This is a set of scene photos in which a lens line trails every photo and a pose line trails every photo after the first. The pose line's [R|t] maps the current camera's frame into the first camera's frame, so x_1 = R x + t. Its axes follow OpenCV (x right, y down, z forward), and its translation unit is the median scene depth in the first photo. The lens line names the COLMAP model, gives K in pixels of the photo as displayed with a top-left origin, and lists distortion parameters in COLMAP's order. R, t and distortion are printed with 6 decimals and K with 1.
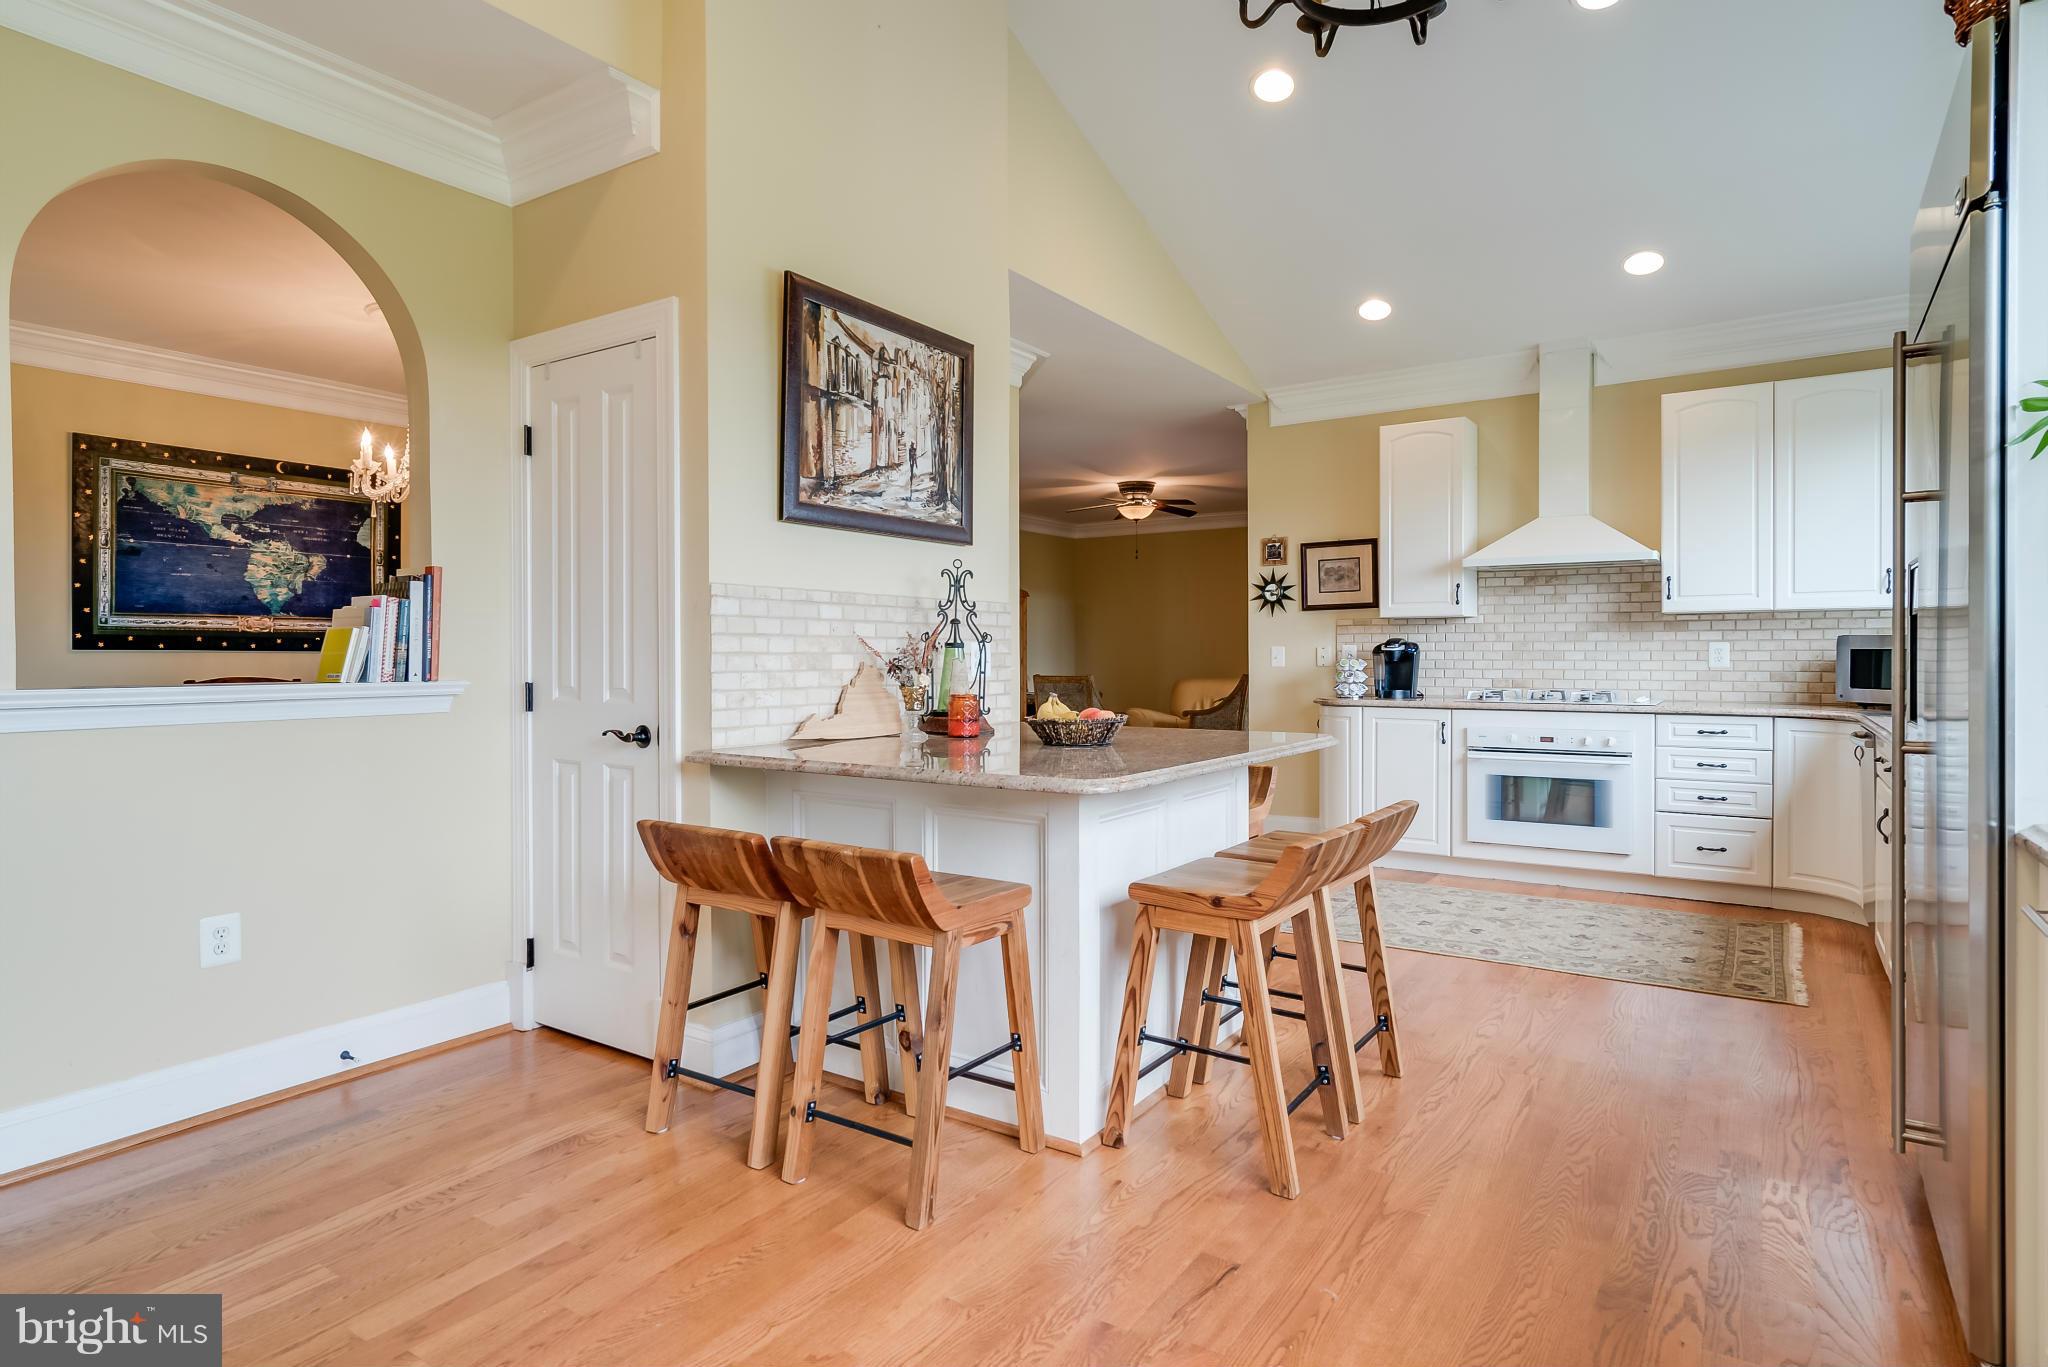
lens RADIAL K [[1105.3, 0, 1027.6], [0, 1105.3, 666.2], [0, 0, 1]] dist [0.013818, 0.000293]
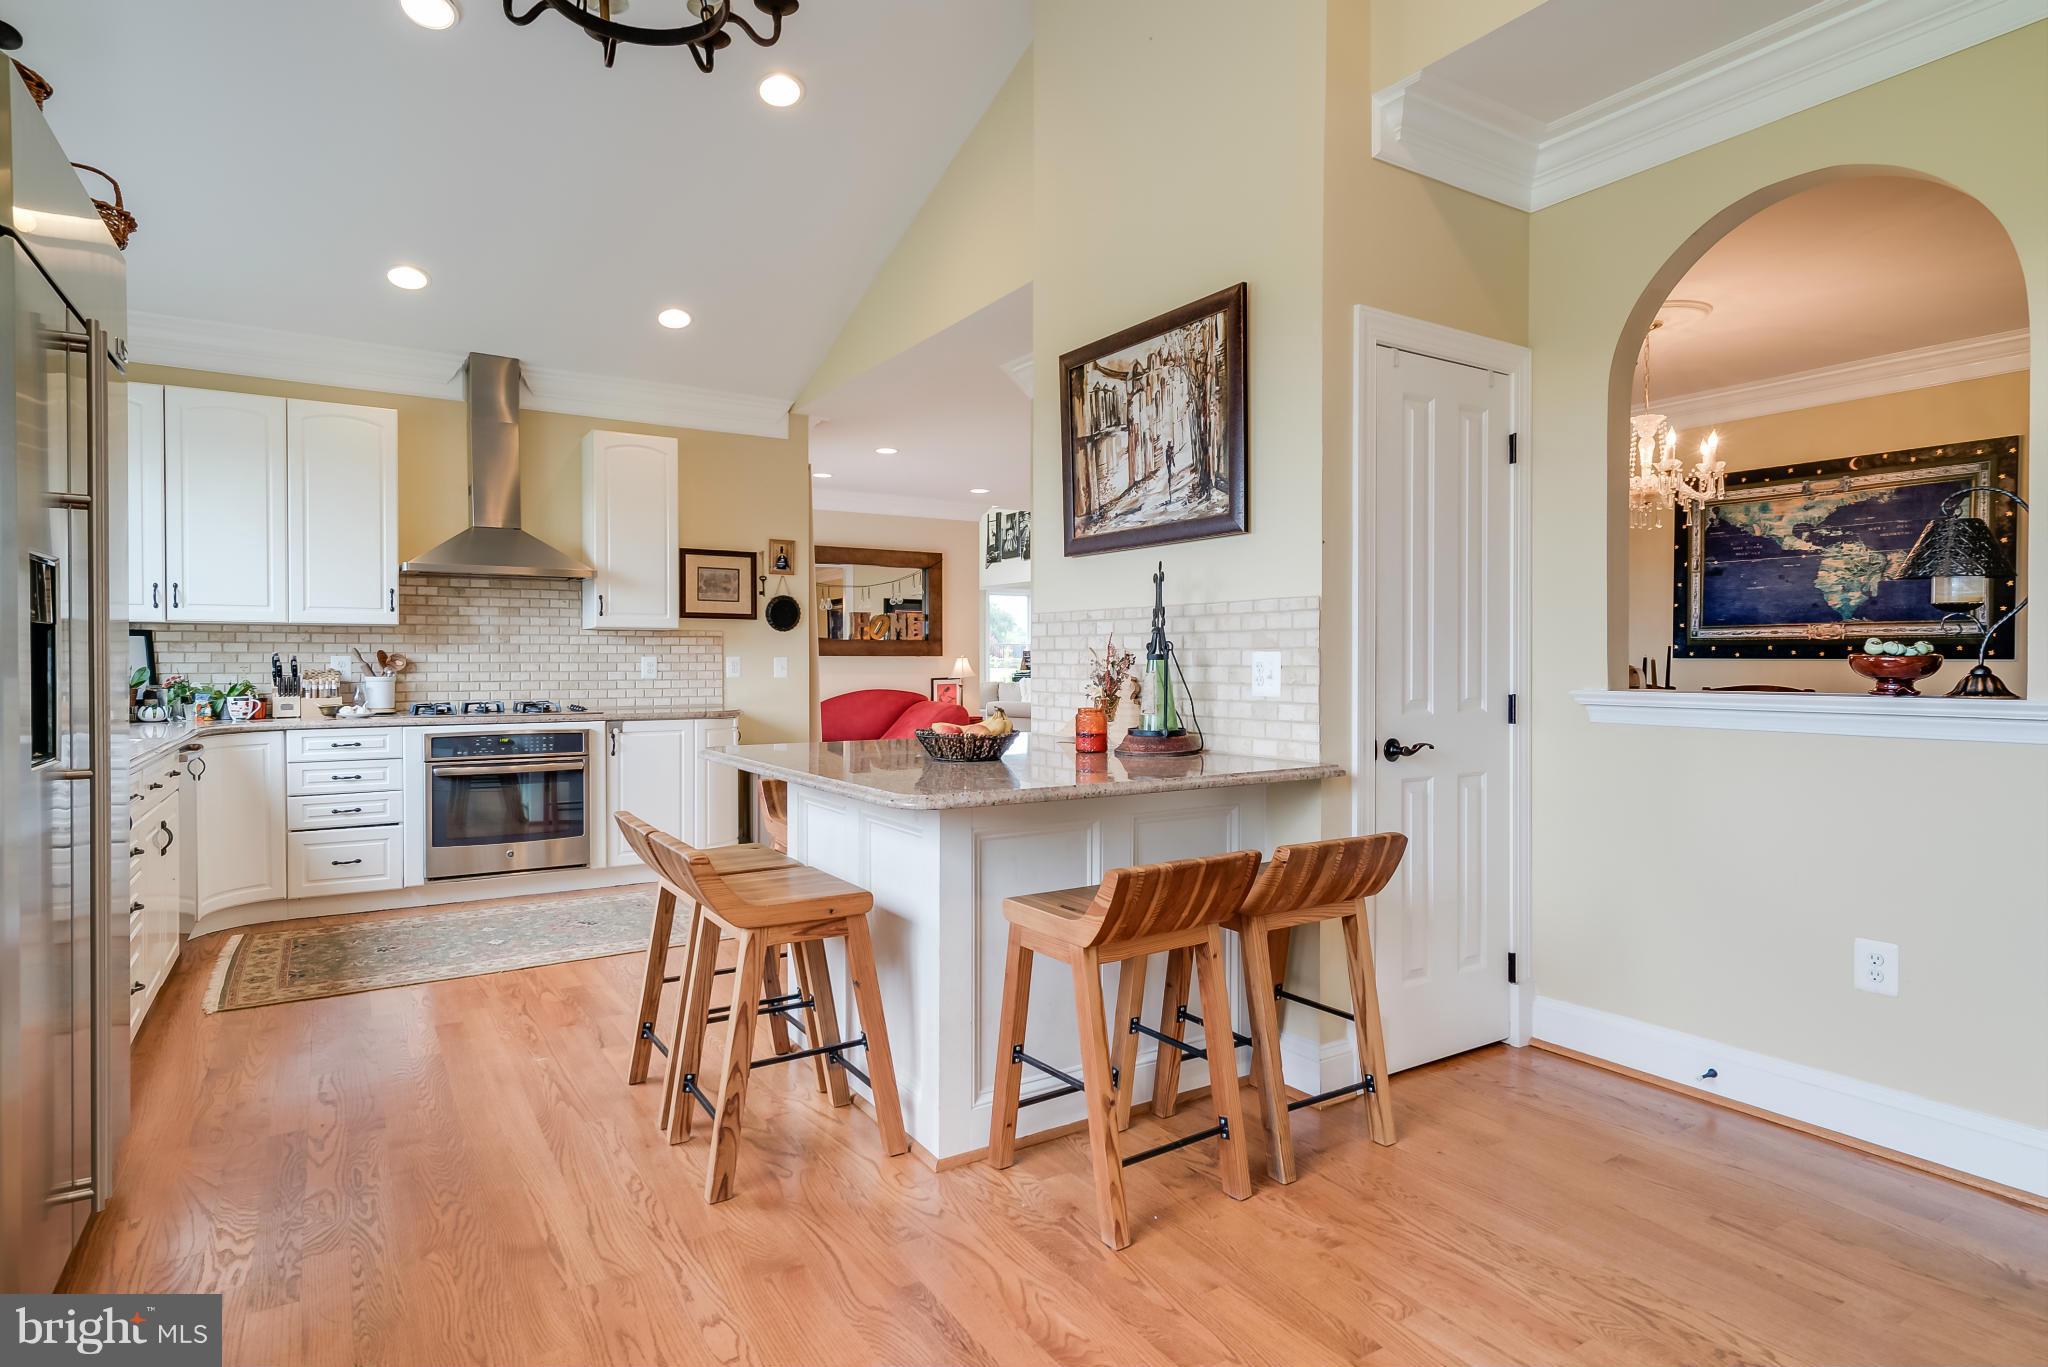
lens RADIAL K [[1105.3, 0, 1034.0], [0, 1105.3, 675.9], [0, 0, 1]] dist [0.013818, 0.000293]
pose [[-0.406829, 0.015377, -0.913375, 0.774669], [-0.009665, 0.999730, 0.021136, -0.020717], [0.913453, 0.017427, -0.406571, 1.231086]]
